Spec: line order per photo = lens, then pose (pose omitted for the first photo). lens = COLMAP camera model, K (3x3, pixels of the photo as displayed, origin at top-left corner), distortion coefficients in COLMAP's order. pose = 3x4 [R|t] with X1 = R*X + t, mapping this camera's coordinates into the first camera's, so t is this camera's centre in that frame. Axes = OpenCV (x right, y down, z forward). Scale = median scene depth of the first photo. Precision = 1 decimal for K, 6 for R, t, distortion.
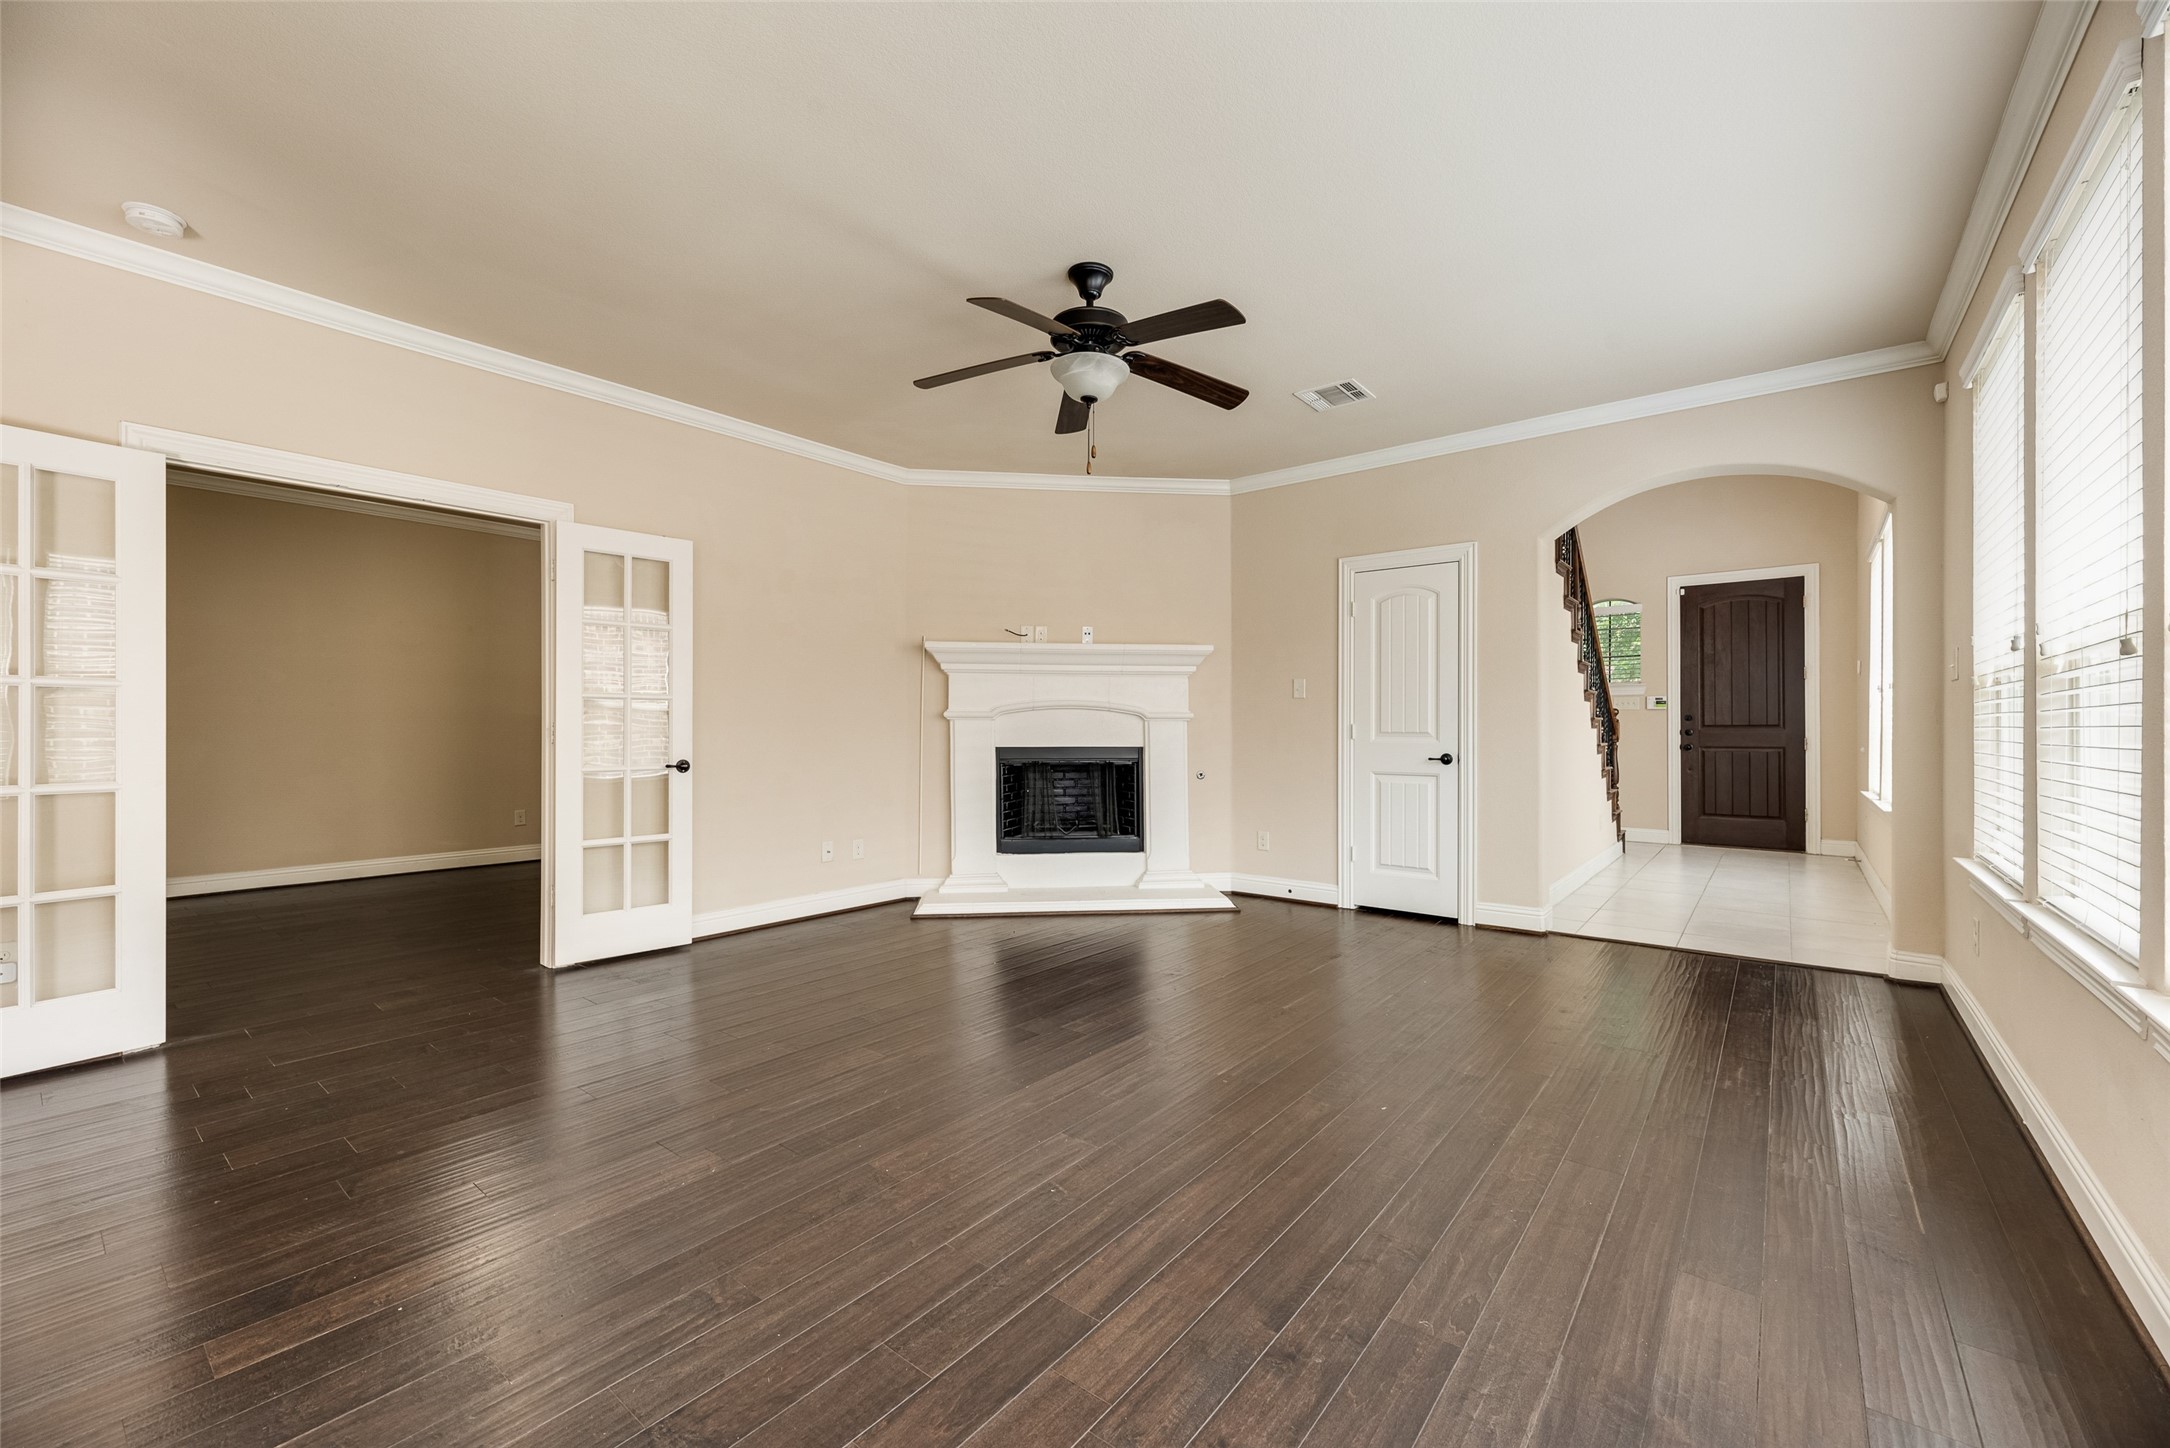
lens RADIAL K [[880.6, 0, 1085.0], [0, 880.6, 724.0], [0, 0, 1]] dist [0.000077, -0.000129]
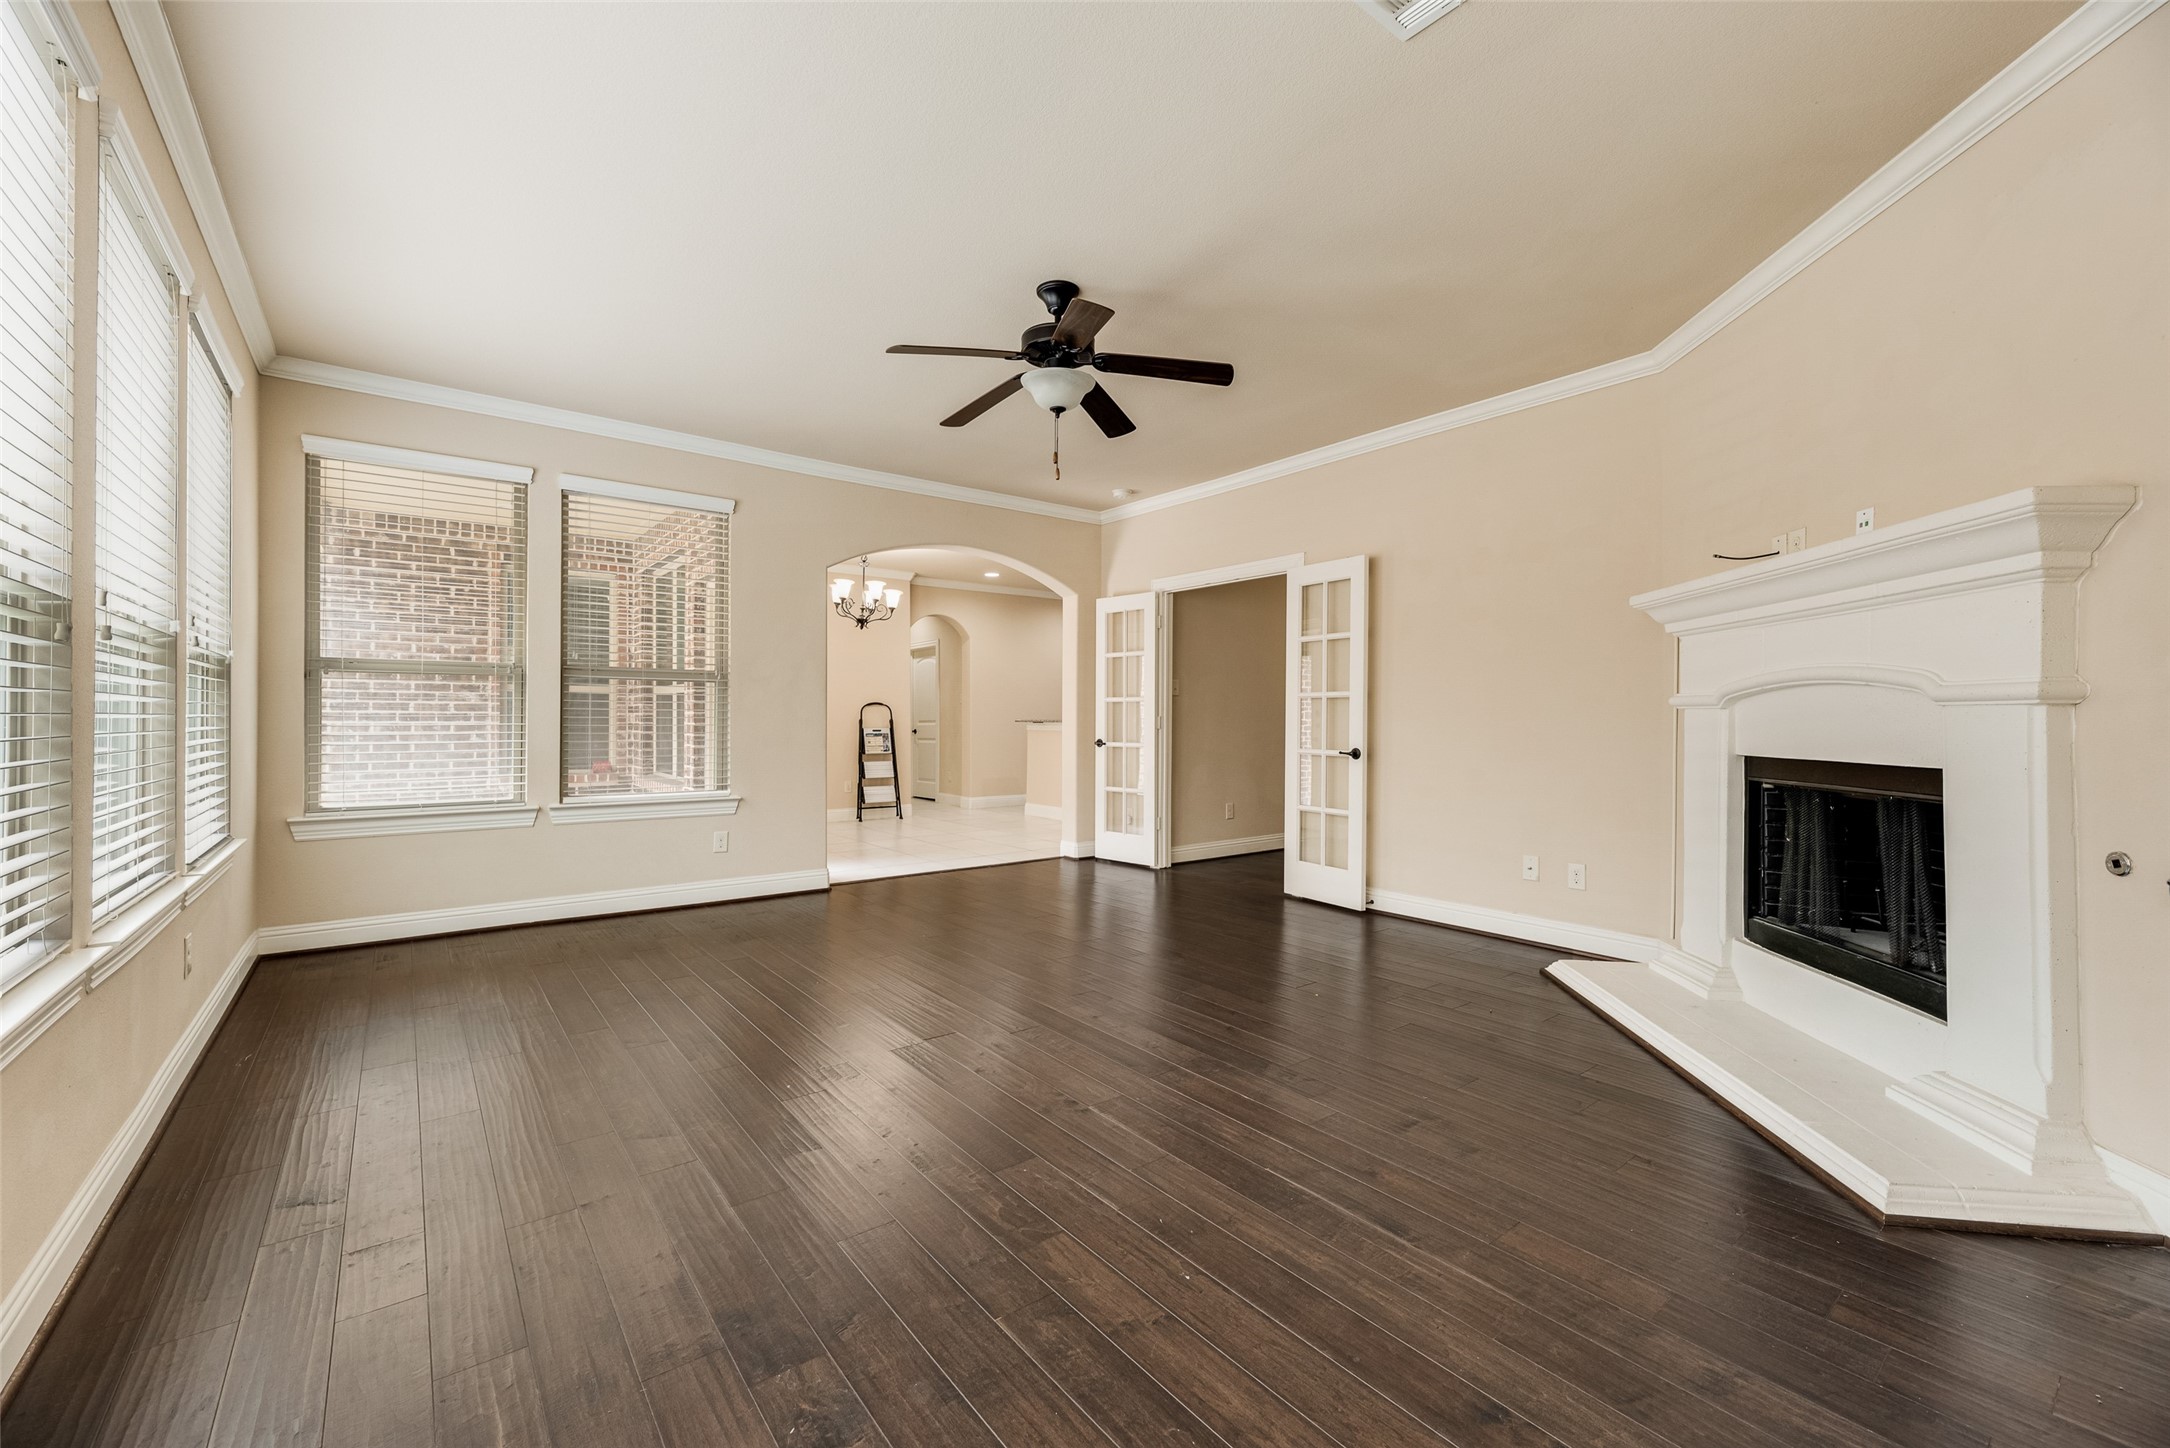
lens RADIAL K [[880.6, 0, 1085.0], [0, 880.6, 724.0], [0, 0, 1]] dist [0.000077, -0.000129]
pose [[-0.236359, 0.004769, -0.971654, 0.581013], [0.002738, 0.999987, 0.004242, 0.001871], [0.971662, -0.001658, -0.236369, 0.727491]]
